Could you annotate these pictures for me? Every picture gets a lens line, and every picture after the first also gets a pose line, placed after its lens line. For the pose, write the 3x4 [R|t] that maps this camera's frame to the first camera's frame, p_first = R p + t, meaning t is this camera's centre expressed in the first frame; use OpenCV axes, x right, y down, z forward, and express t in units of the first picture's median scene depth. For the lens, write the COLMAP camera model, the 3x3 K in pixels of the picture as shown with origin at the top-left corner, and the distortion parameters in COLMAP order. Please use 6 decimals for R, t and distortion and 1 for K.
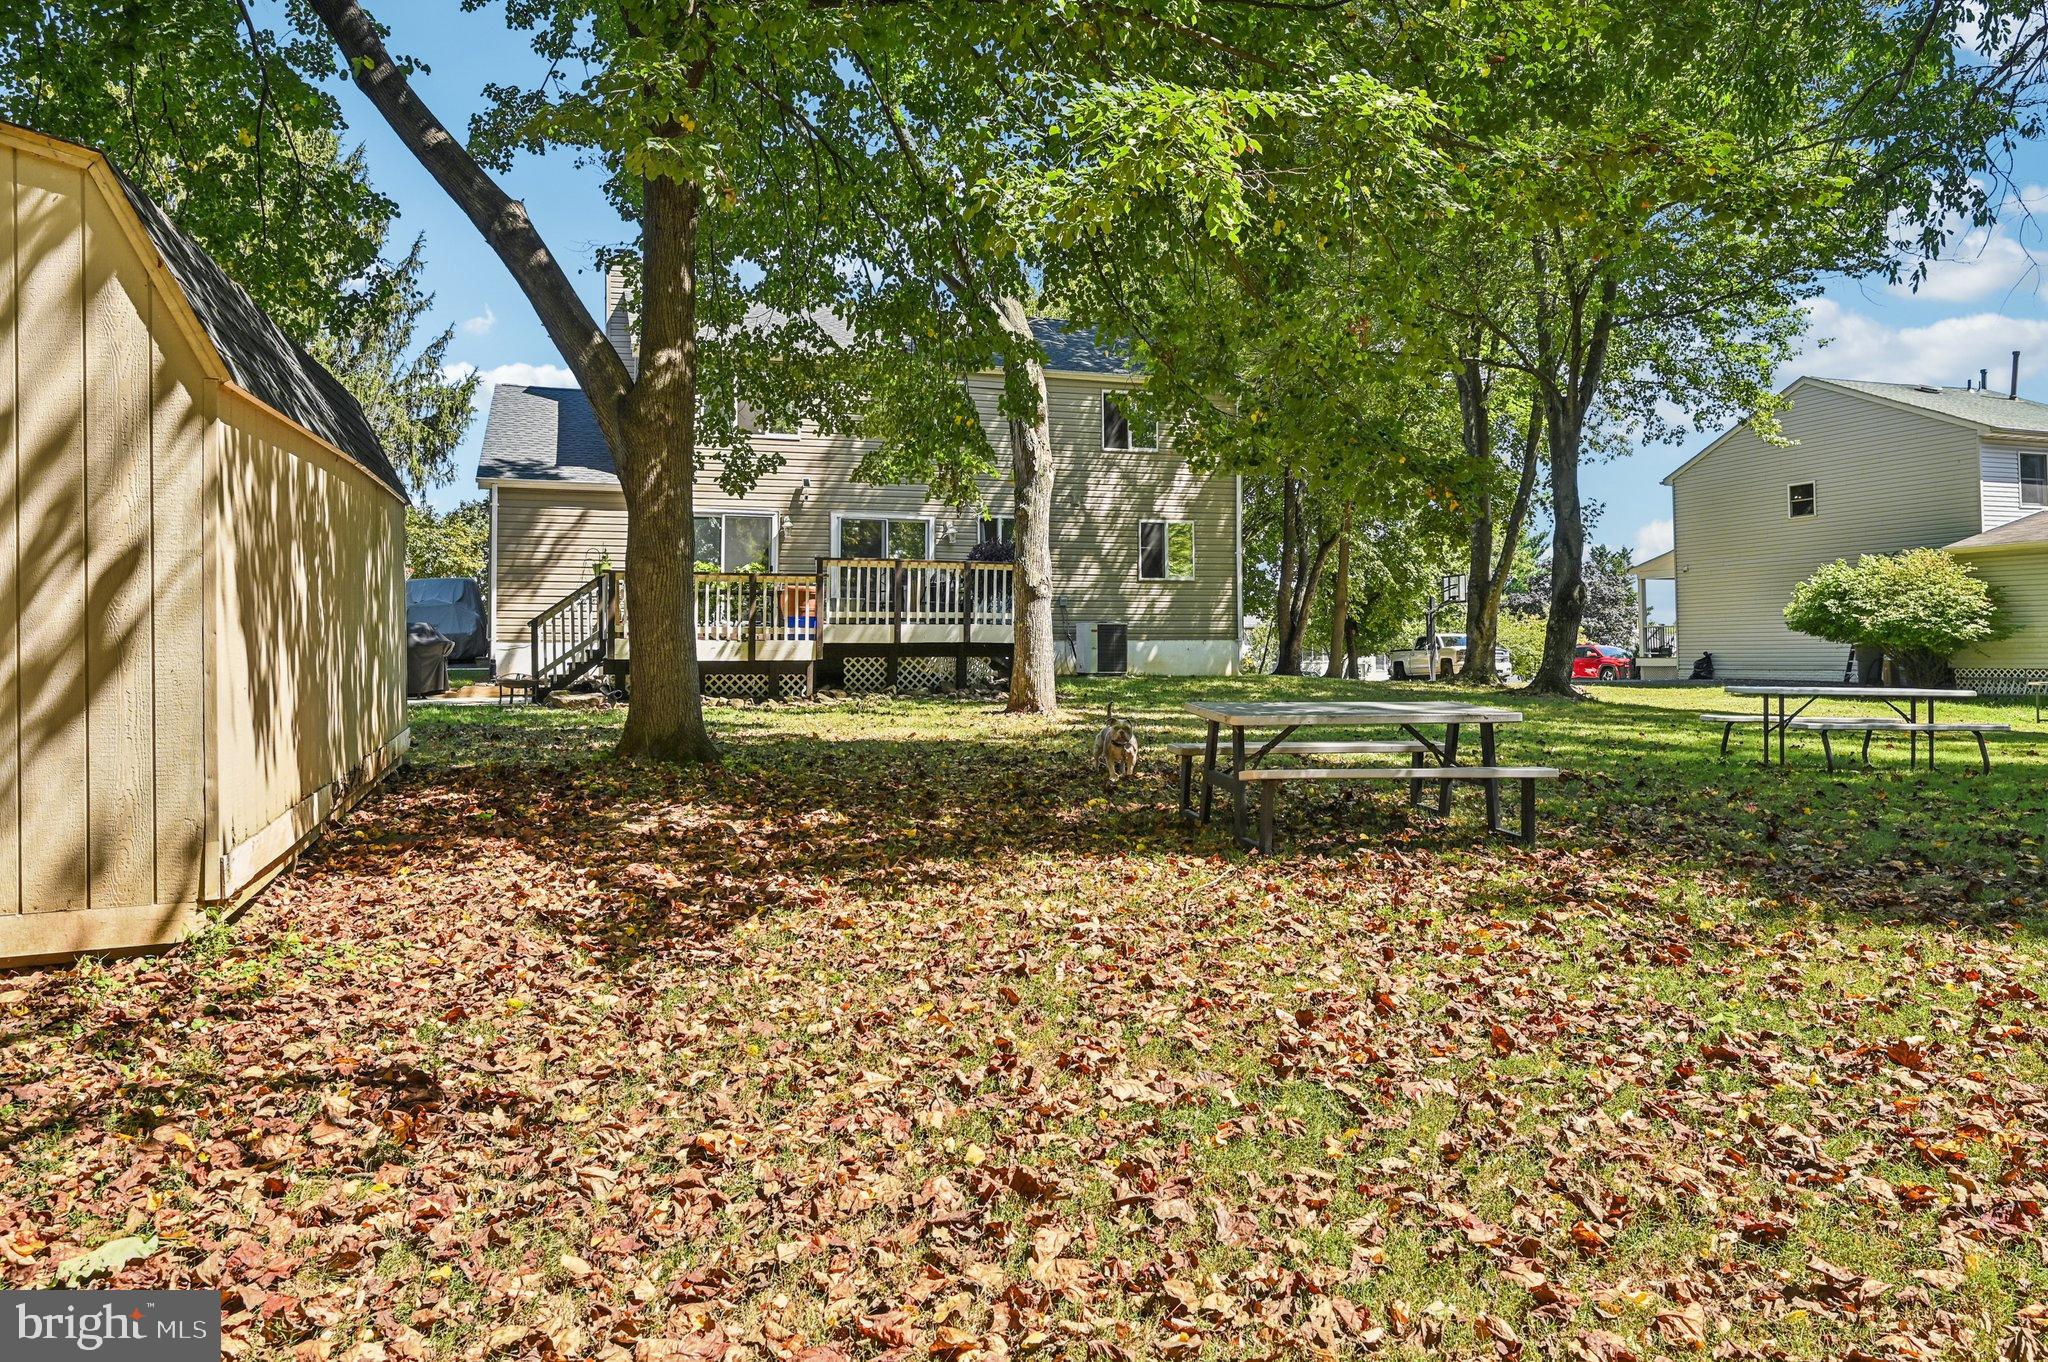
lens RADIAL K [[1337.4, 0, 1032.3], [0, 1337.4, 677.1], [0, 0, 1]] dist [-0.000019, -0.001538]
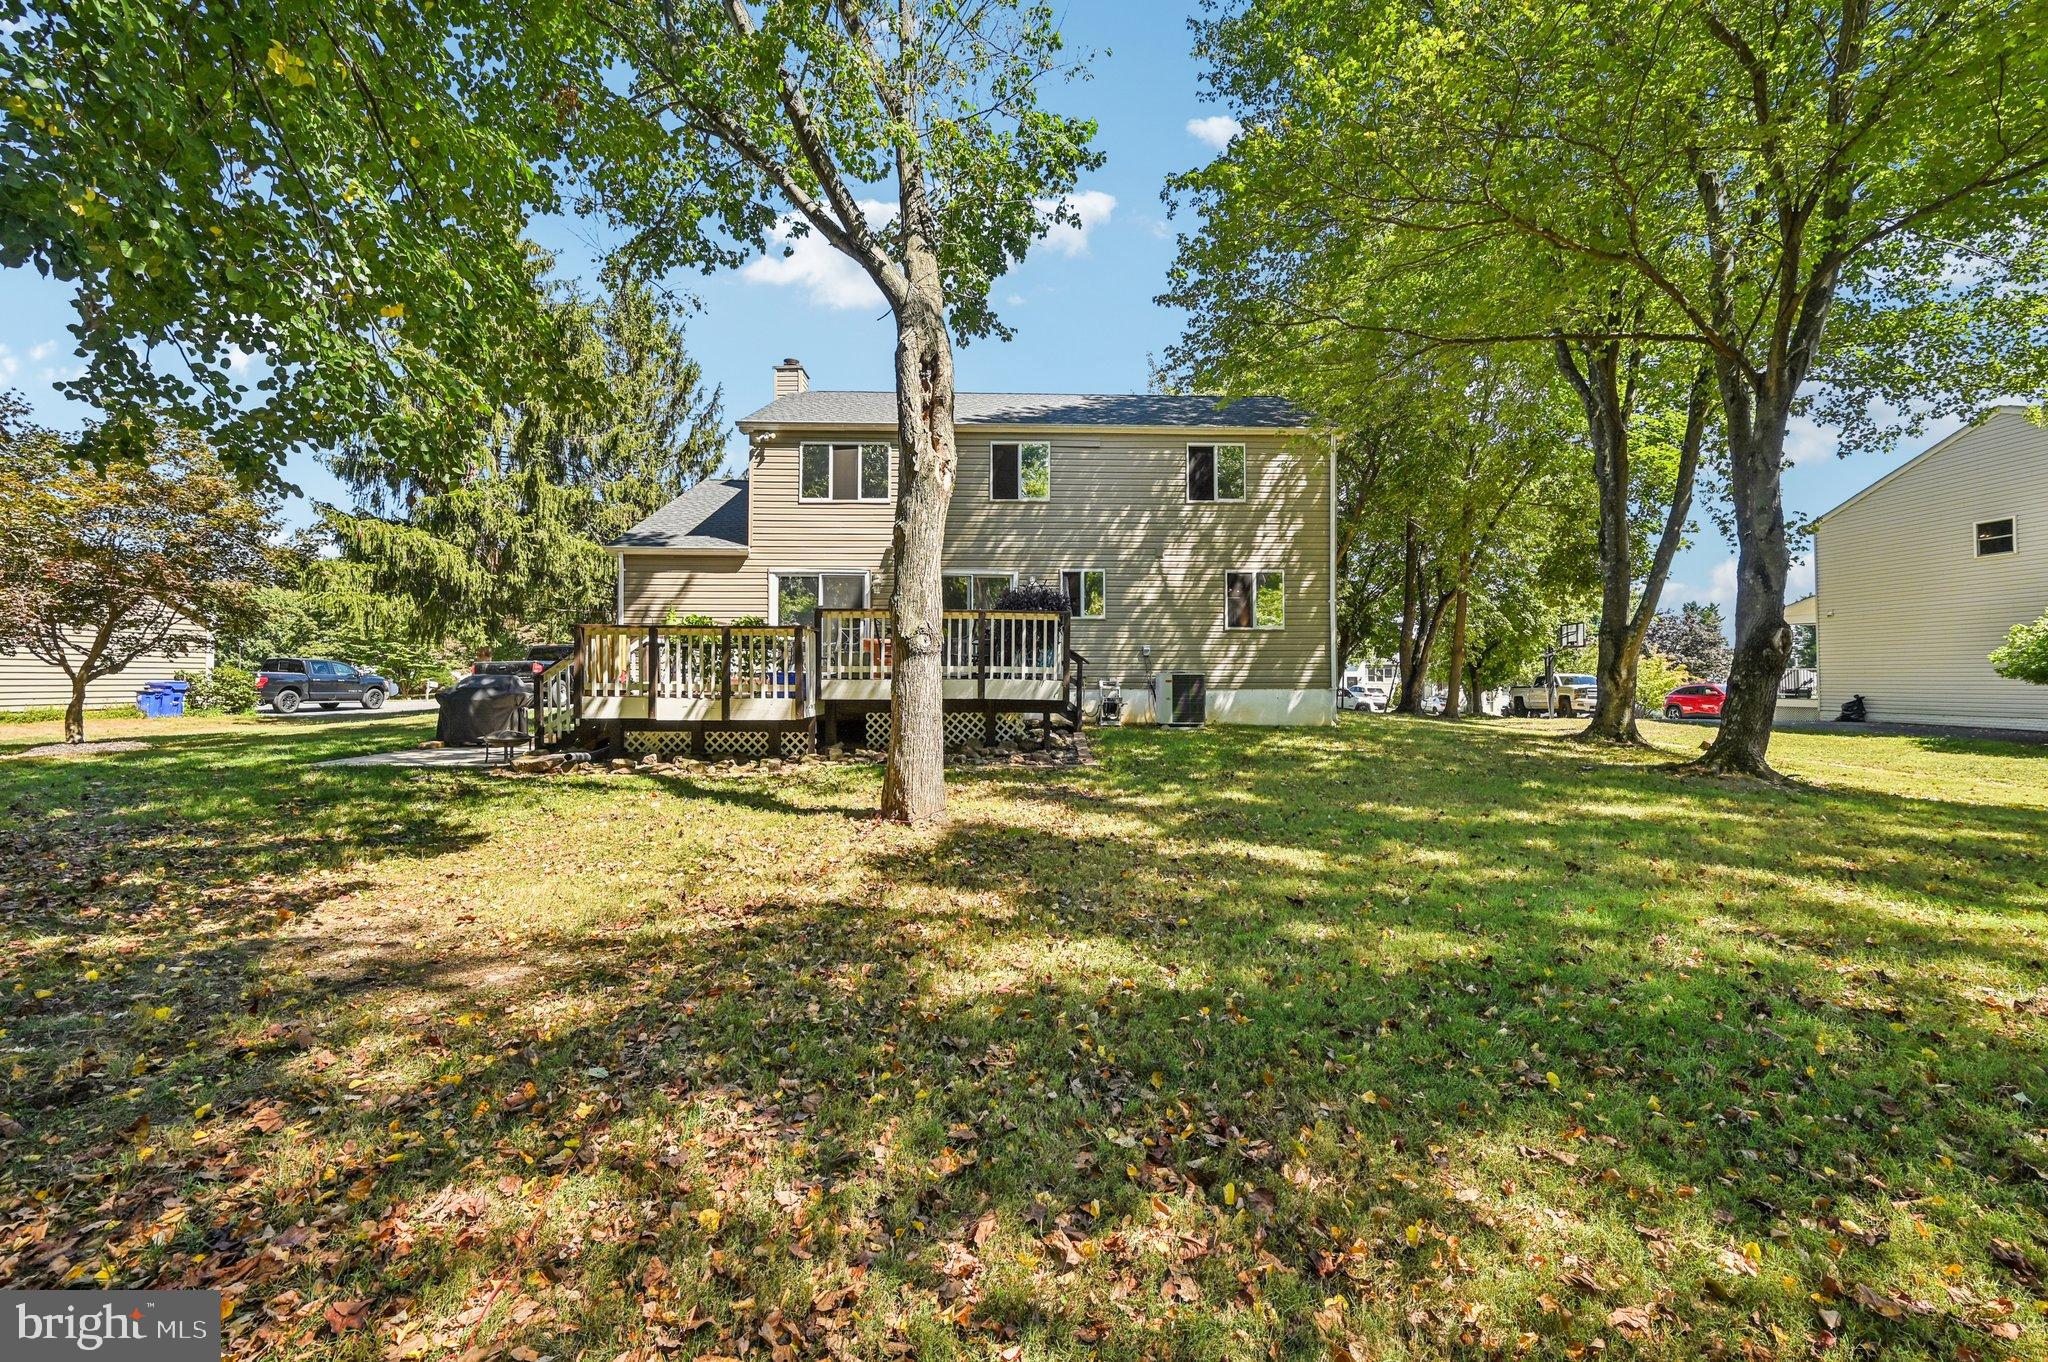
lens RADIAL K [[817.8, 0, 1034.9], [0, 817.8, 672.7], [0, 0, 1]] dist [0.000833, -0.000751]
pose [[0.964061, 0.001749, -0.265676, 0.114139], [-0.008491, 0.999670, -0.024230, -0.026226], [0.265546, 0.025615, 0.963758, 0.400196]]
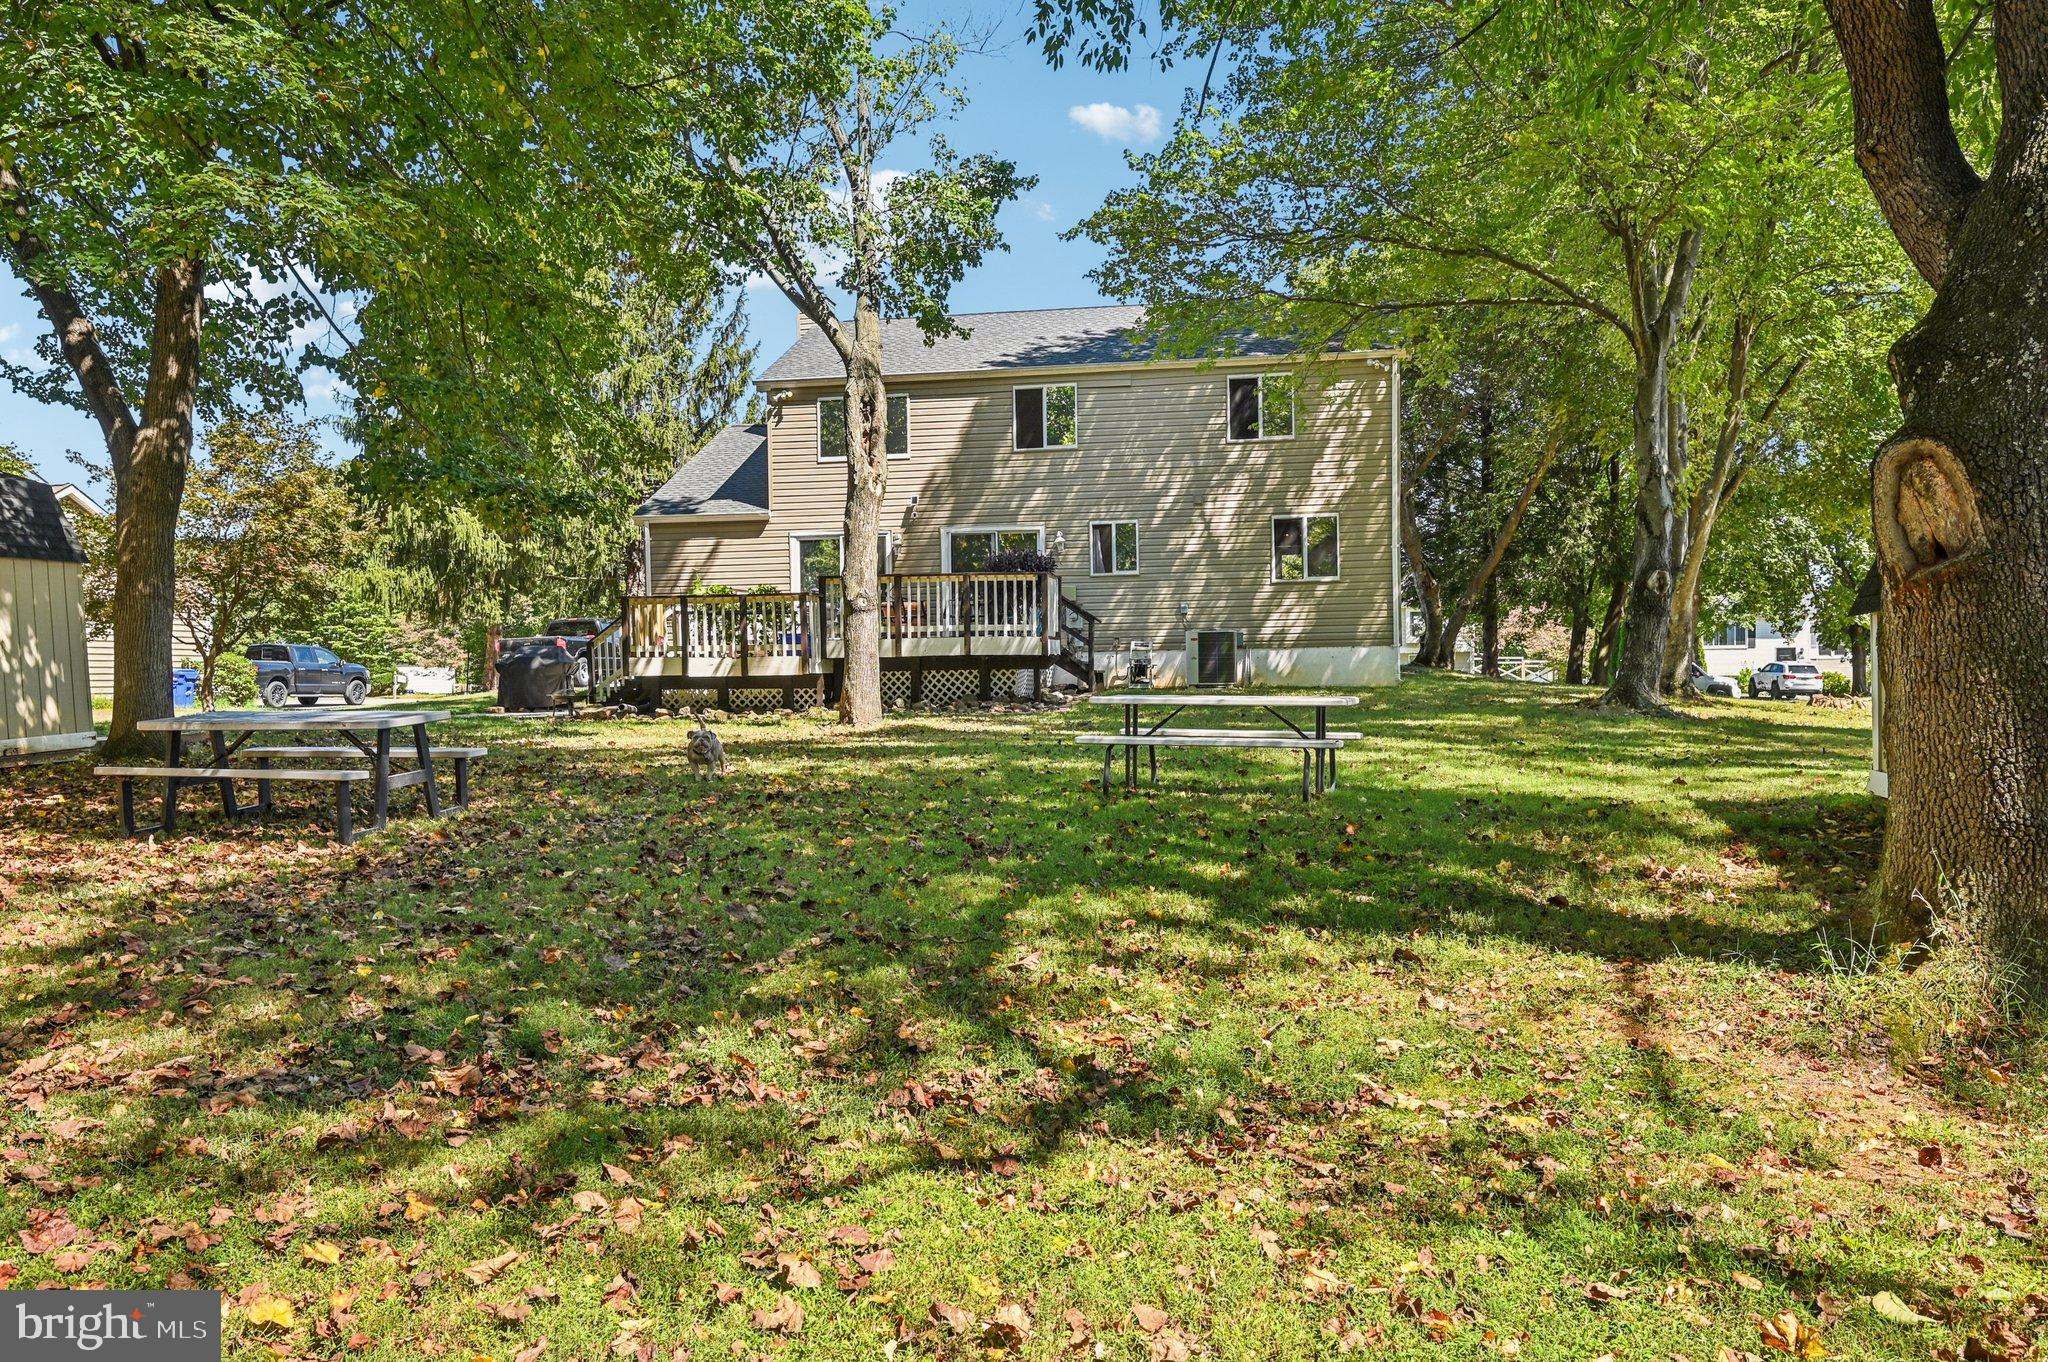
lens RADIAL K [[1461.9, 0, 1085.9], [0, 1461.9, 747.2], [0, 0, 1]] dist [-0.038118, 0.017673]
pose [[0.910787, 0.008065, -0.412798, 0.408317], [0.007374, 0.999332, 0.035793, 0.003574], [0.412811, -0.035644, 0.910119, 0.036677]]
